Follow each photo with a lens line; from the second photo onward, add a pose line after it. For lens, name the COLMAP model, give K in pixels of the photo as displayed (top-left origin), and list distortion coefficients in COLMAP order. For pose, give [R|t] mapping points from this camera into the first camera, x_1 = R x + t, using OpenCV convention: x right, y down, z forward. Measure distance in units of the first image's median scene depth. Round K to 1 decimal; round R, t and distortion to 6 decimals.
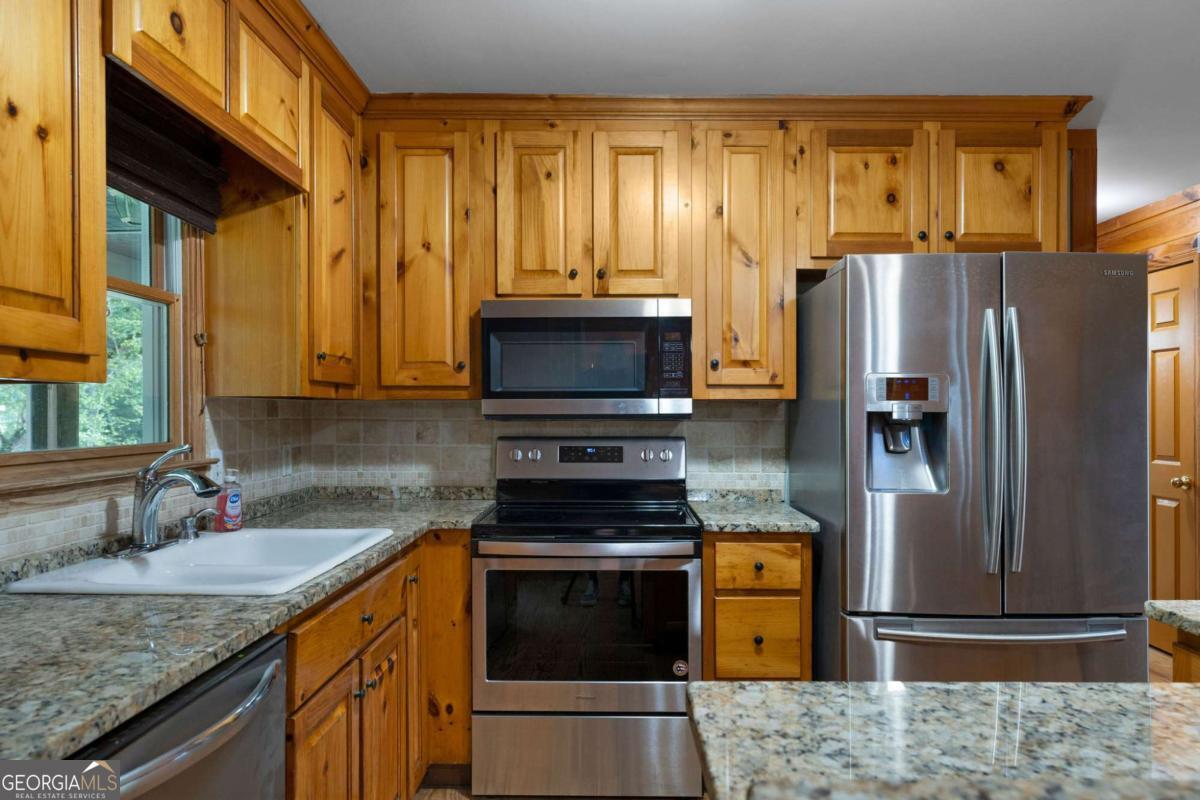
lens RADIAL K [[821.3, 0, 626.4], [0, 821.3, 433.9], [0, 0, 1]] dist [0.003815, 0.001810]
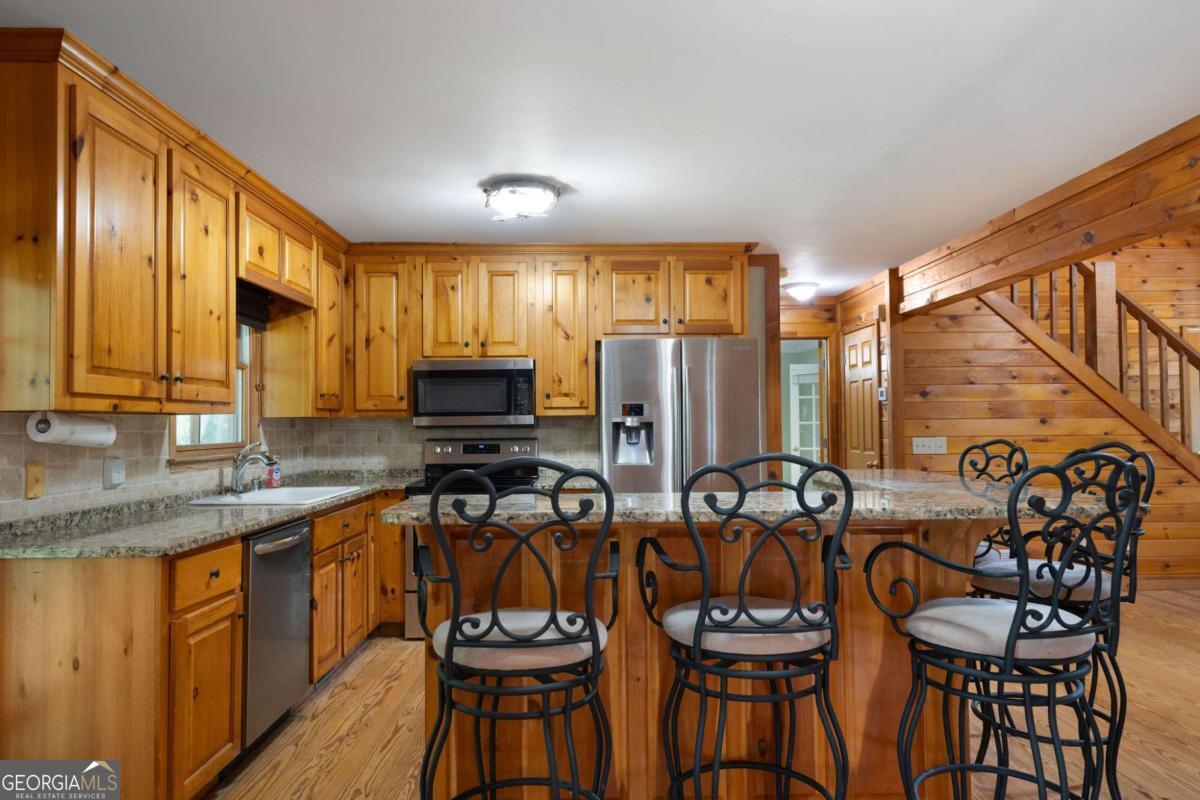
lens RADIAL K [[771.1, 0, 600.1], [0, 771.1, 411.2], [0, 0, 1]] dist [0.005078, -0.005813]
pose [[0.999944, -0.009513, 0.004566, 0.208607], [0.009692, 0.999111, -0.041016, 0.016091], [-0.004172, 0.041058, 0.999148, -0.625095]]
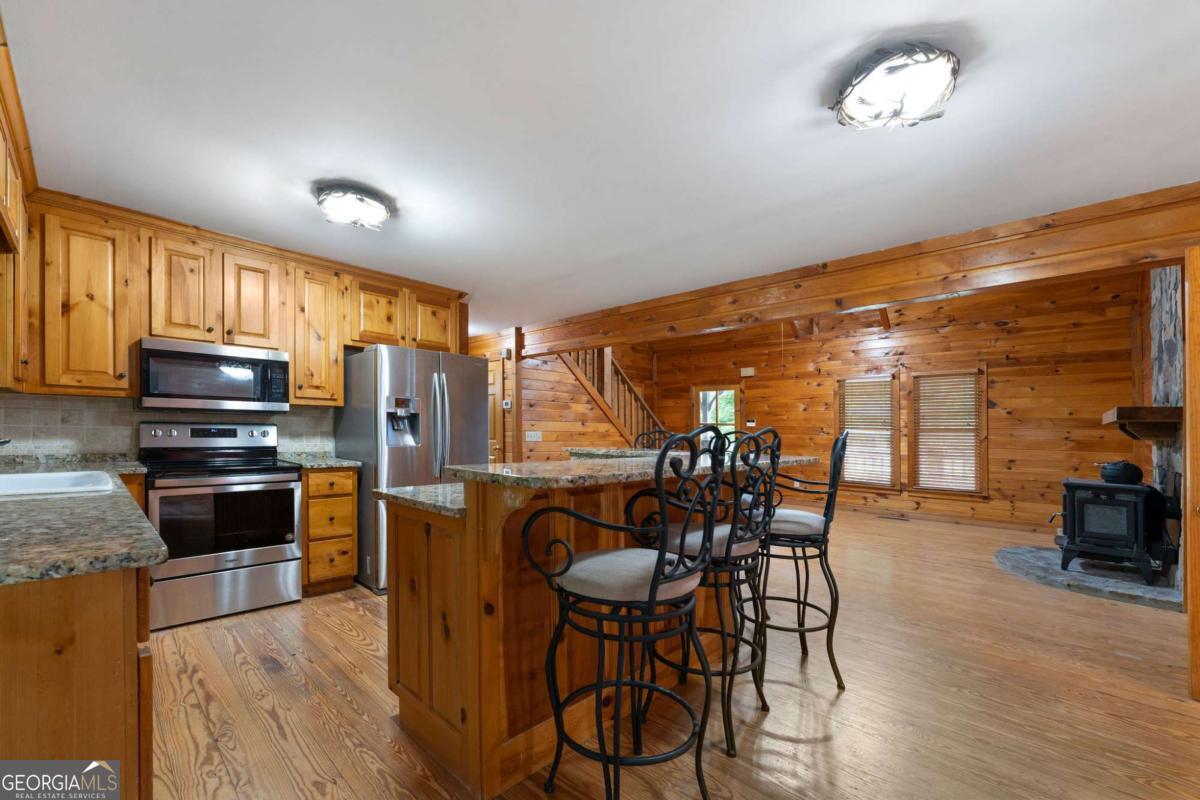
lens RADIAL K [[487.5, 0, 593.7], [0, 487.5, 441.3], [0, 0, 1]] dist [-0.004428, 0.001120]
pose [[0.698636, -0.003353, 0.715470, -0.238971], [0.001080, 0.999993, 0.003632, 0.043308], [-0.715477, -0.001765, 0.698634, -0.328054]]
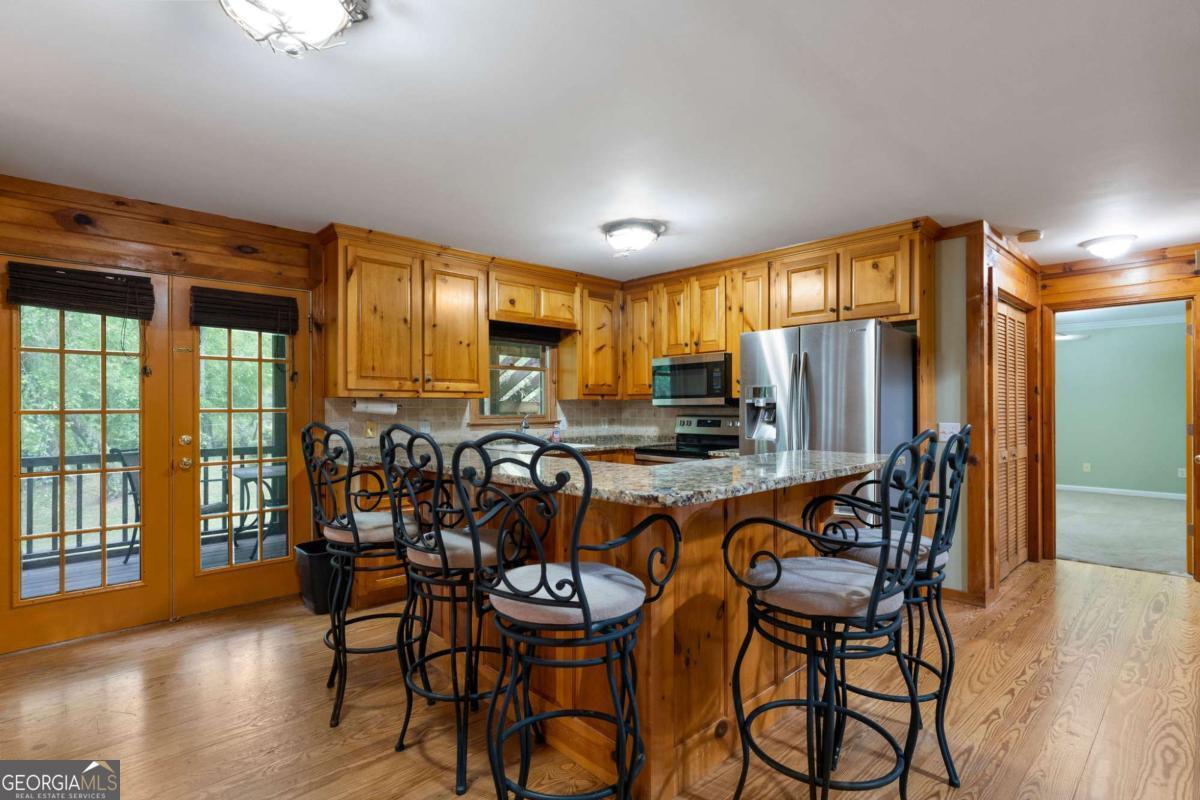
lens RADIAL K [[578.6, 0, 575.5], [0, 578.6, 408.8], [0, 0, 1]] dist [-0.005578, -0.001032]
pose [[0.669398, -0.000109, -0.742904, 0.940587], [-0.014959, 0.999795, -0.013625, 0.013483], [0.742753, 0.020234, 0.669260, -0.320937]]
